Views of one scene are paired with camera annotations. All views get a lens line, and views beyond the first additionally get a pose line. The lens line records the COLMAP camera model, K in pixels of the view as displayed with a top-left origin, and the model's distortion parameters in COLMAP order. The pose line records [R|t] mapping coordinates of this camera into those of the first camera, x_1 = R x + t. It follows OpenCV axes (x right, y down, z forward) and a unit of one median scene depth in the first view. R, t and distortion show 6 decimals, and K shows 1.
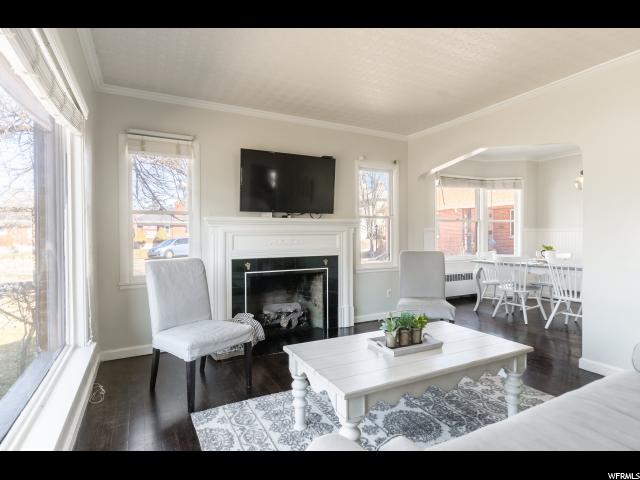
lens RADIAL K [[339.2, 0, 320.0], [0, 339.2, 240.0], [0, 0, 1]] dist [0.000748, -0.000405]
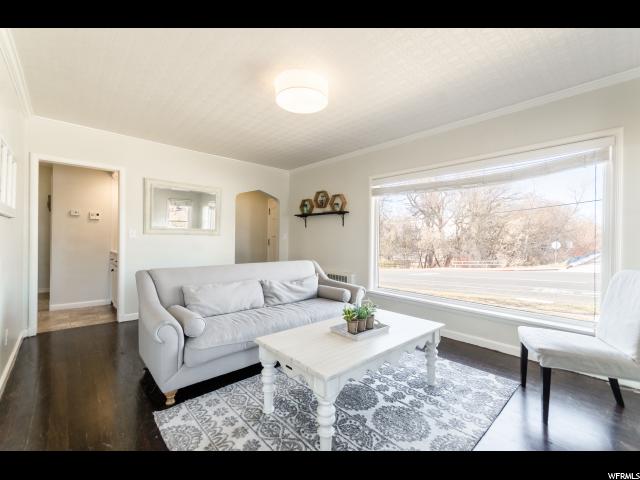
lens RADIAL K [[279.4, 0, 322.0], [0, 279.4, 238.5], [0, 0, 1]] dist [0.009507, 0.000137]
pose [[-0.965619, -0.006763, -0.259875, 0.327353], [-0.011925, 0.999762, 0.018294, -0.018715], [0.259689, 0.020764, -0.965469, 0.975303]]
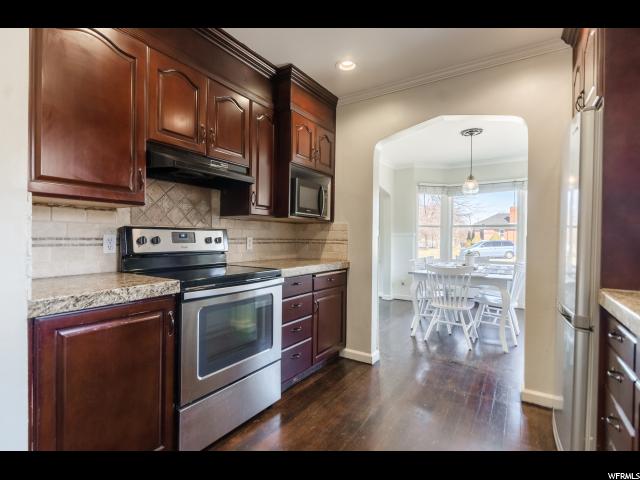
lens RADIAL K [[314.4, 0, 320.0], [0, 314.4, 240.0], [0, 0, 1]] dist [0.001496, 0.000180]
pose [[0.493717, 0.019486, -0.869404, 1.436278], [-0.027400, 0.999601, 0.006844, -0.012078], [0.869191, 0.020443, 0.494054, 0.175309]]
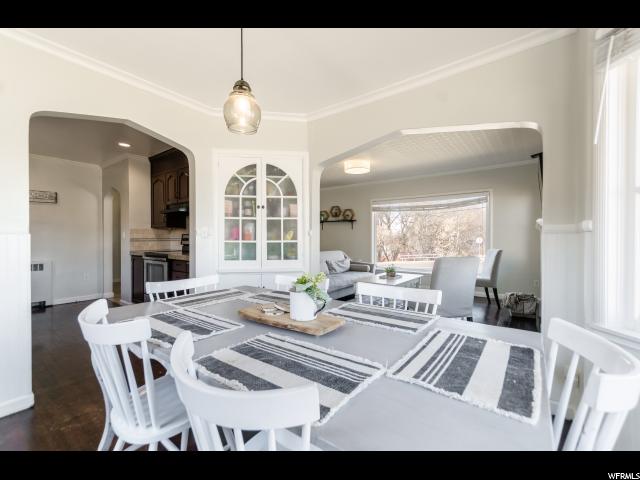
lens RADIAL K [[279.4, 0, 322.0], [0, 279.4, 238.5], [0, 0, 1]] dist [0.009507, 0.000137]
pose [[-0.904965, 0.006258, -0.425439, 0.877556], [-0.004542, 0.999693, 0.024366, -0.033355], [0.425461, 0.023983, -0.904659, 1.431038]]
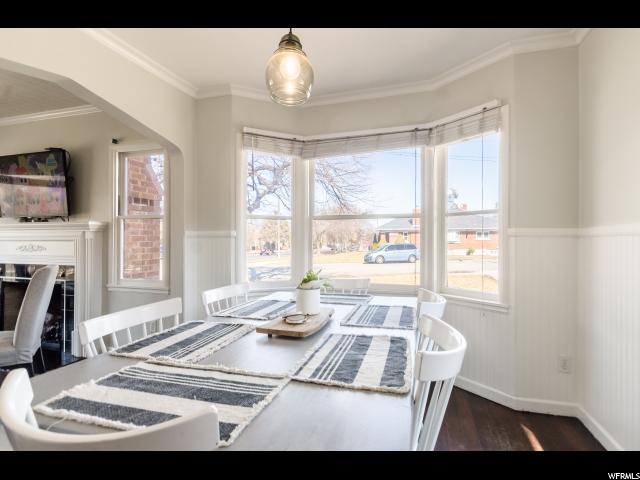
lens RADIAL K [[339.2, 0, 320.0], [0, 339.2, 240.0], [0, 0, 1]] dist [0.000748, -0.000405]
pose [[0.711345, 0.003792, -0.702833, 1.070711], [-0.017717, 0.999764, -0.012537, -0.017903], [0.702619, 0.021370, 0.711245, 0.843661]]
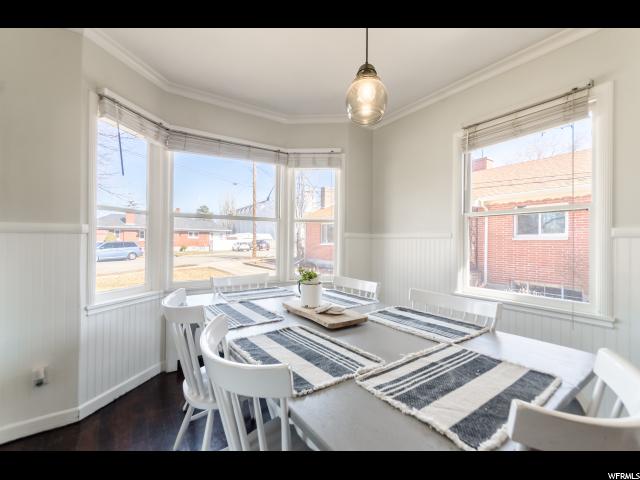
lens RADIAL K [[279.4, 0, 322.0], [0, 279.4, 238.5], [0, 0, 1]] dist [0.009507, 0.000137]
pose [[0.992040, 0.014914, 0.125040, 0.737973], [-0.011639, 0.999571, -0.026877, -0.014548], [-0.125387, 0.025208, 0.991788, 0.750736]]
